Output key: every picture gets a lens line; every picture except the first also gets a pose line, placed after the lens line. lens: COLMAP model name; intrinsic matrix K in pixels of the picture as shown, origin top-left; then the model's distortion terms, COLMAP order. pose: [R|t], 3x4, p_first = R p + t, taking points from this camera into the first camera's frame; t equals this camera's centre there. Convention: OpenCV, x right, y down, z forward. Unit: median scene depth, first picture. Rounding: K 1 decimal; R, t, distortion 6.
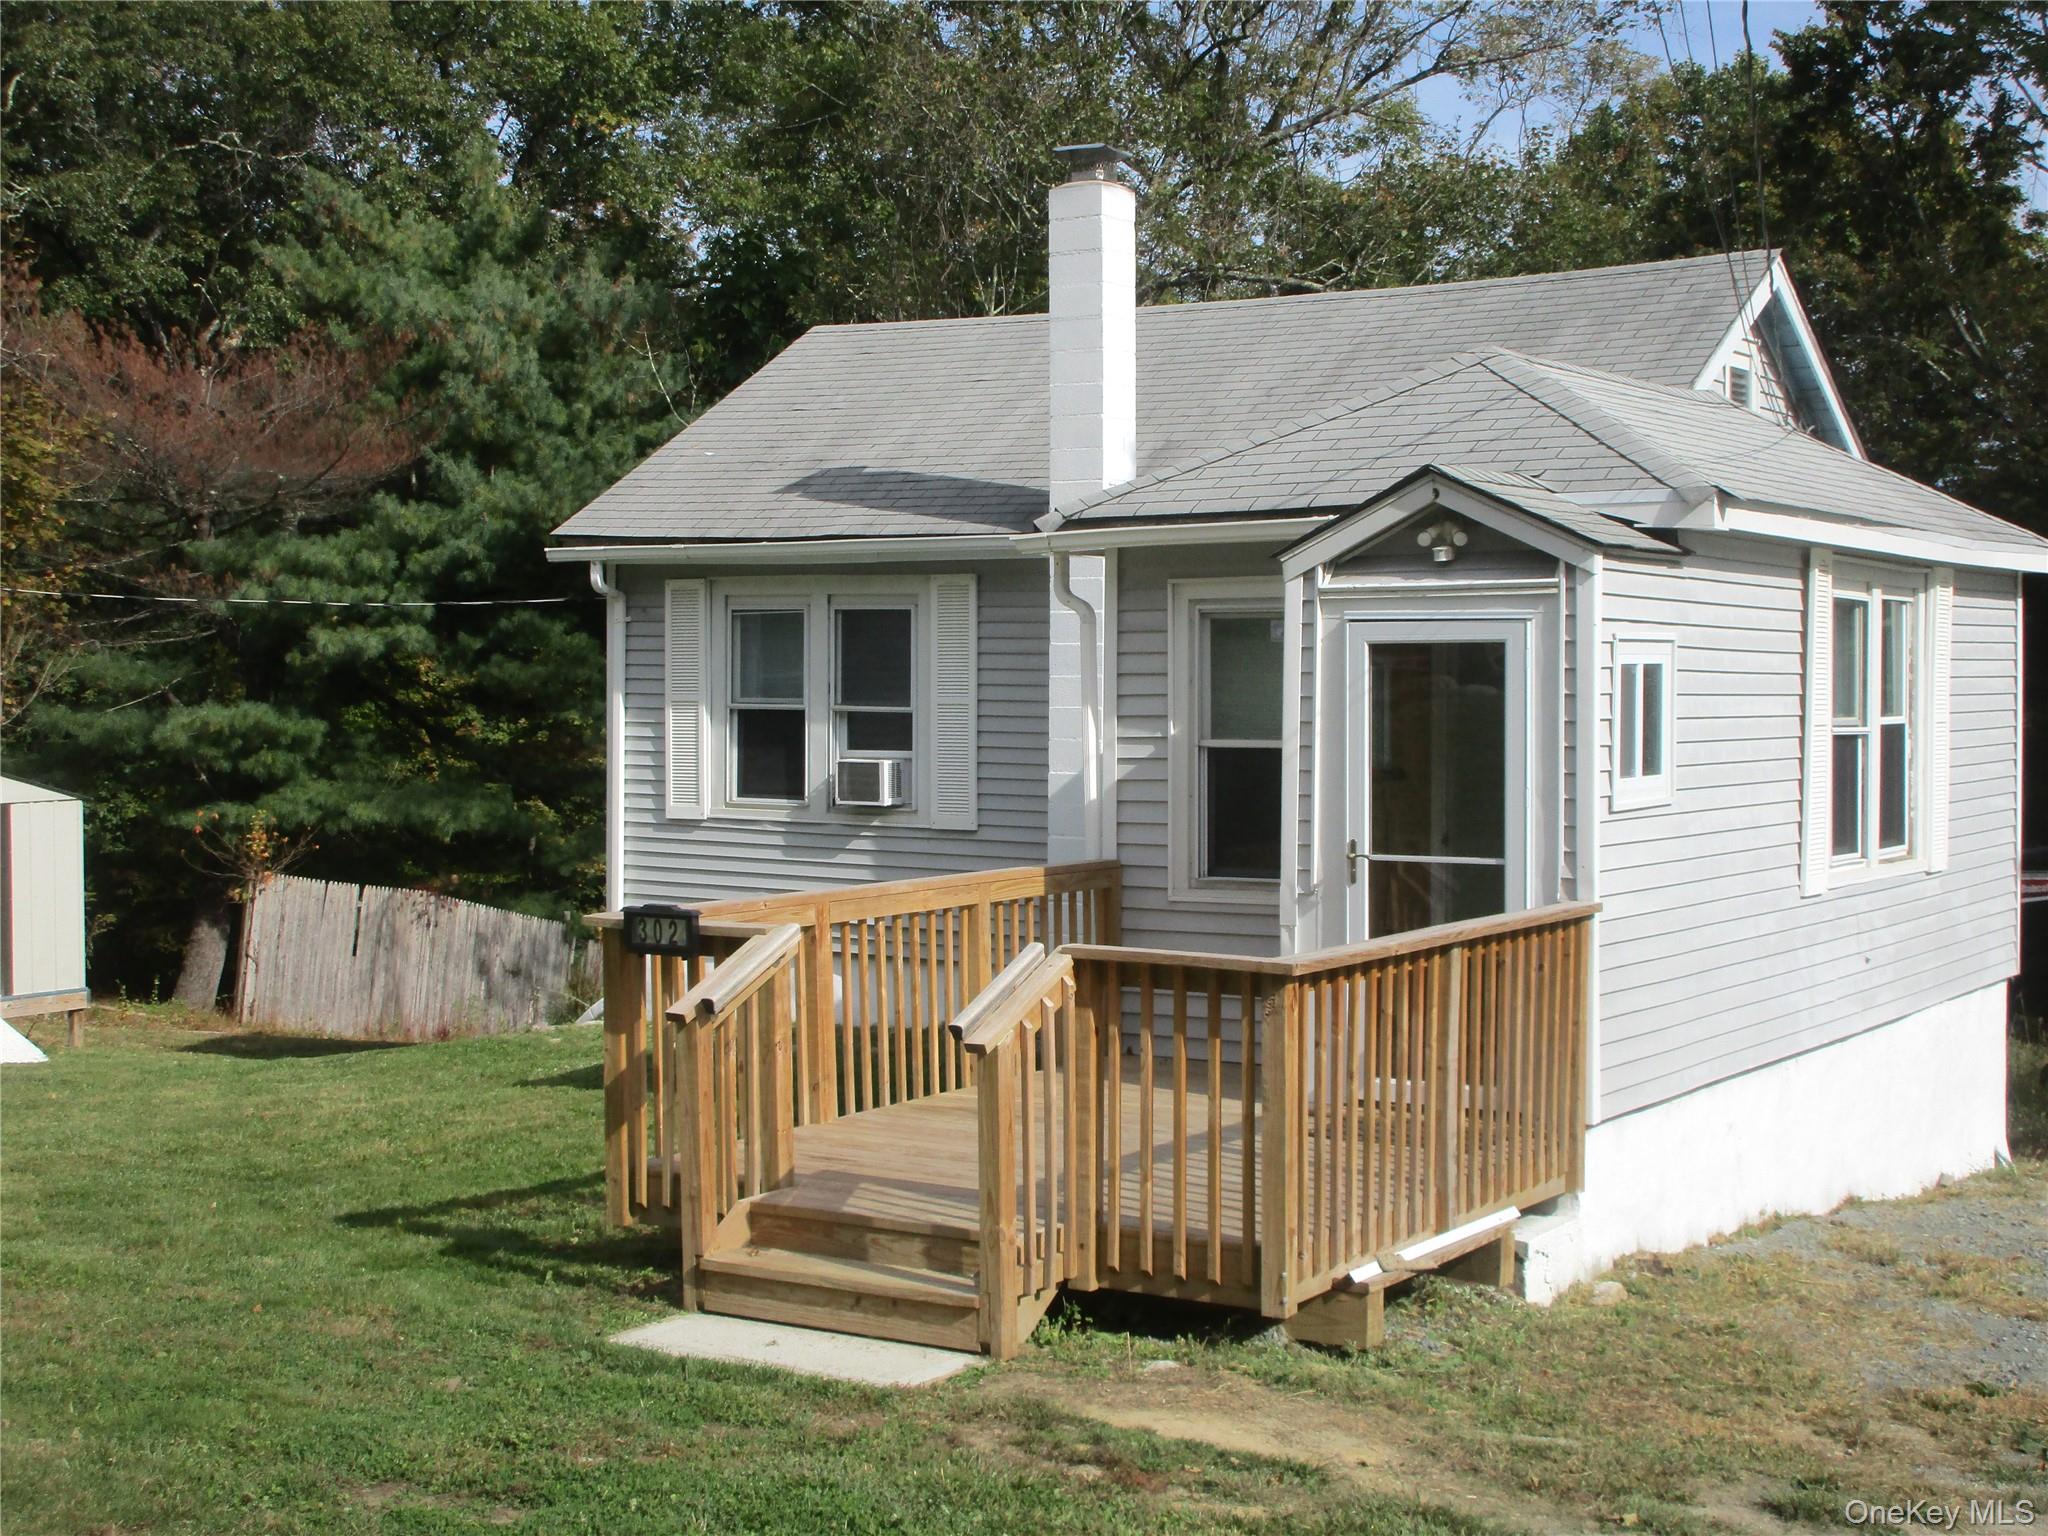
lens RADIAL K [[2869.0, 0, 1024.0], [0, 2869.0, 768.0], [0, 0, 1]] dist [-0.001189, 0.019682]
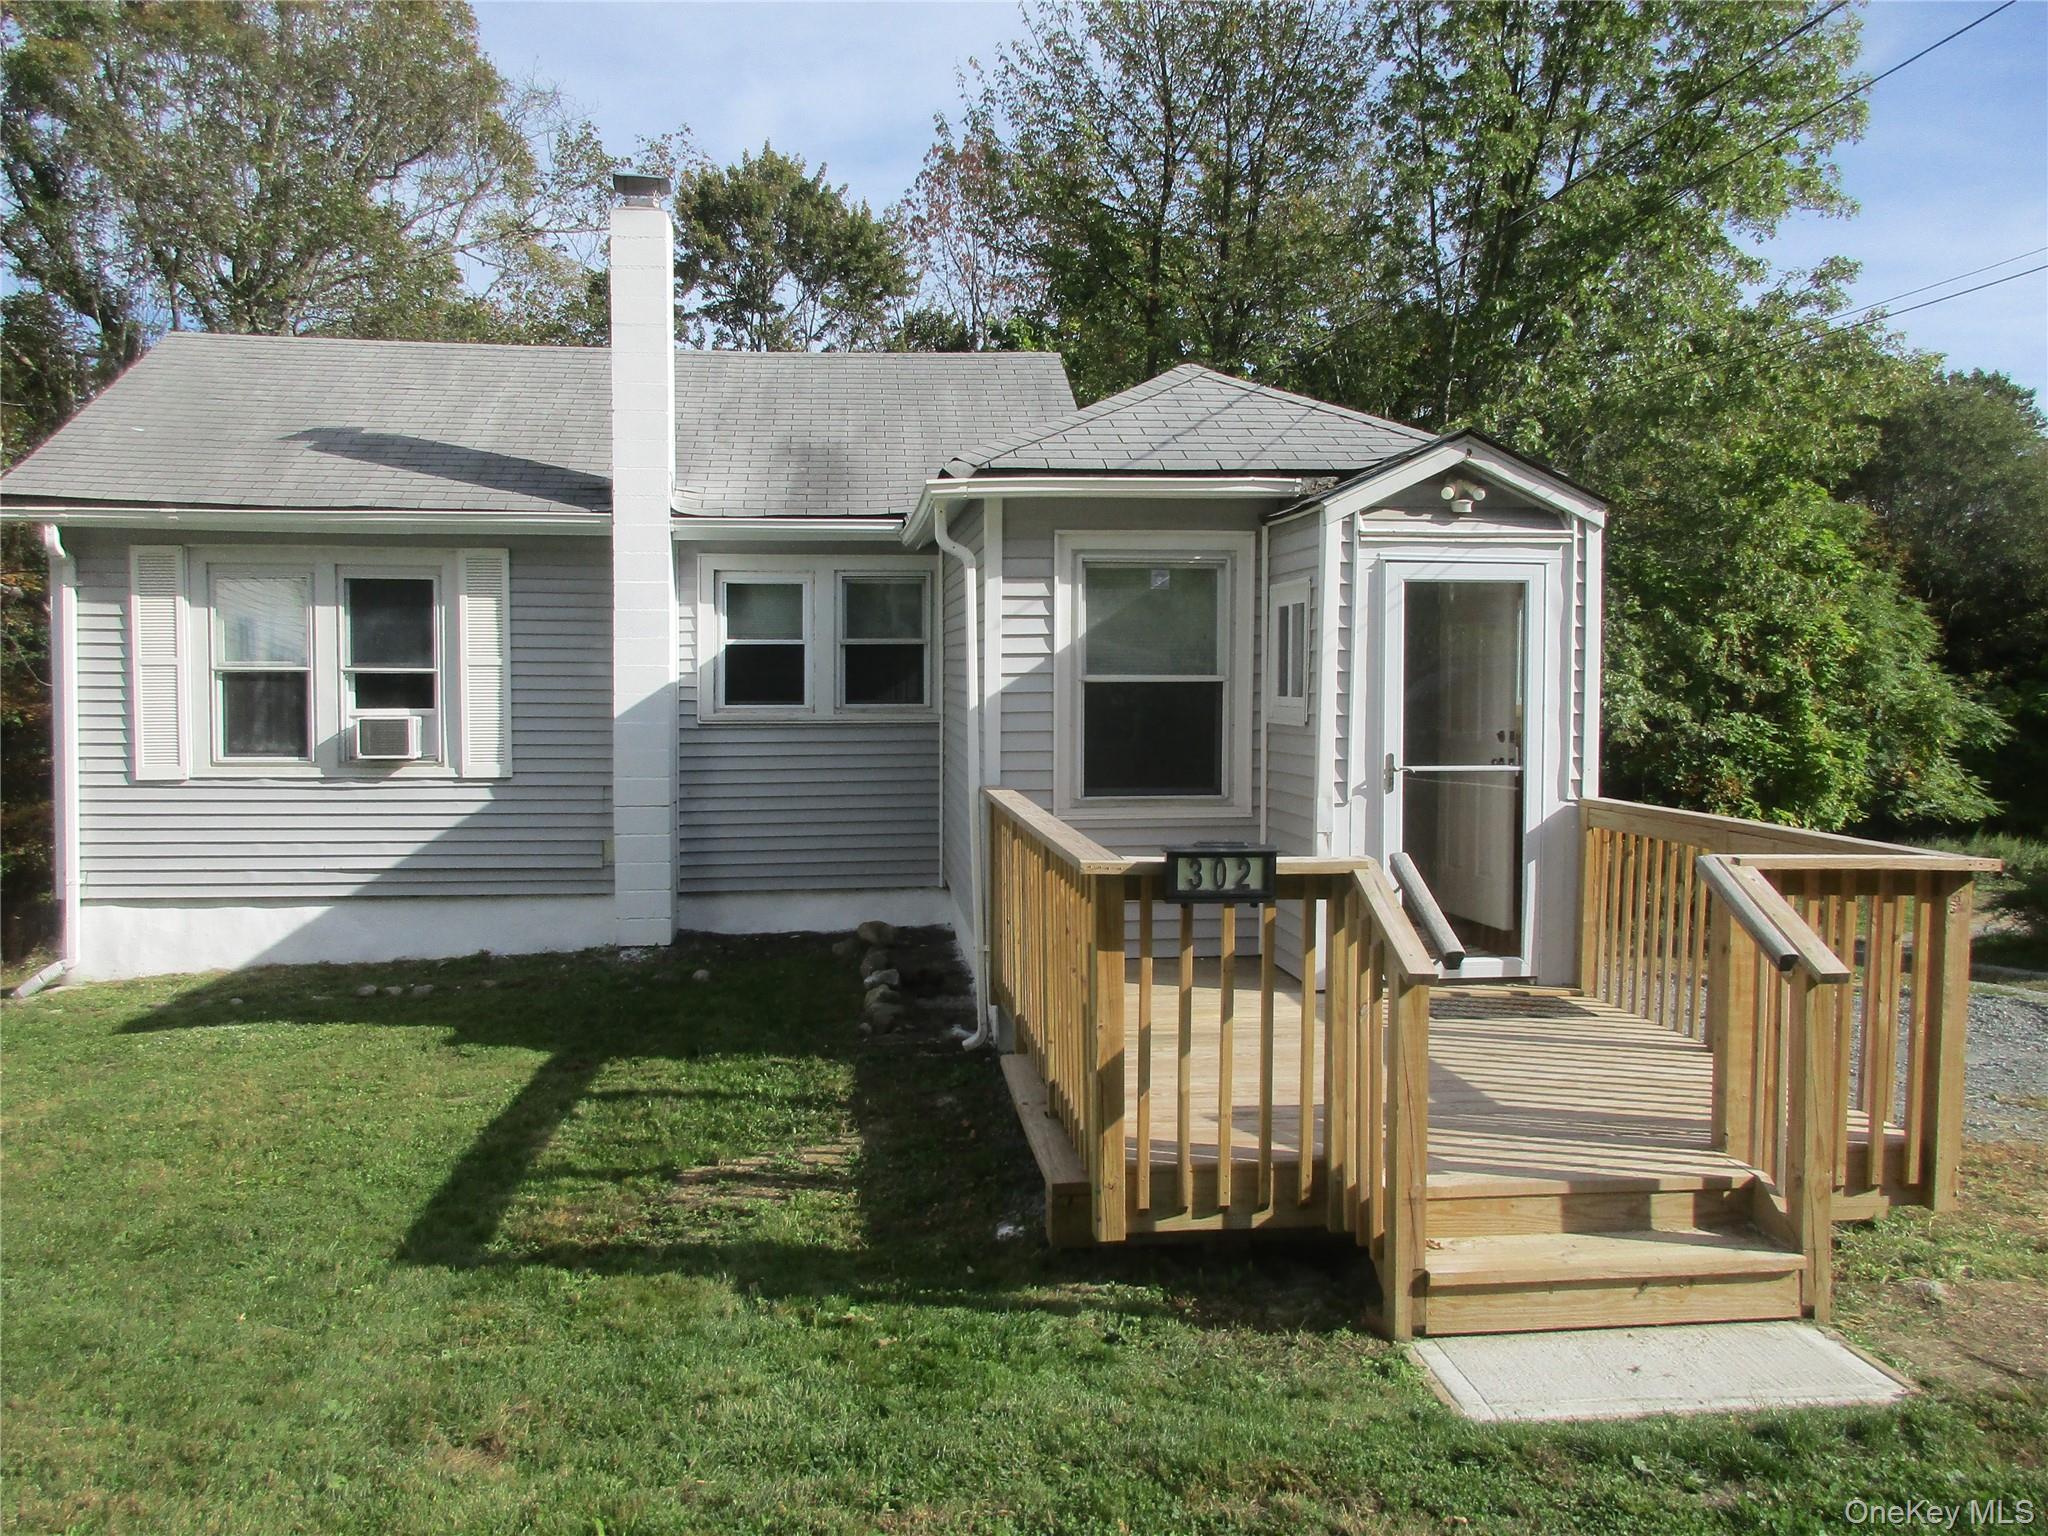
lens RADIAL K [[1594.8, 0, 1024.0], [0, 1594.8, 768.0], [0, 0, 1]] dist [-0.032053, 0.000050]
pose [[0.766684, -0.029075, 0.641366, -0.260032], [0.021103, 0.999575, 0.020088, 0.009533], [-0.641678, -0.001866, 0.766972, 0.393415]]
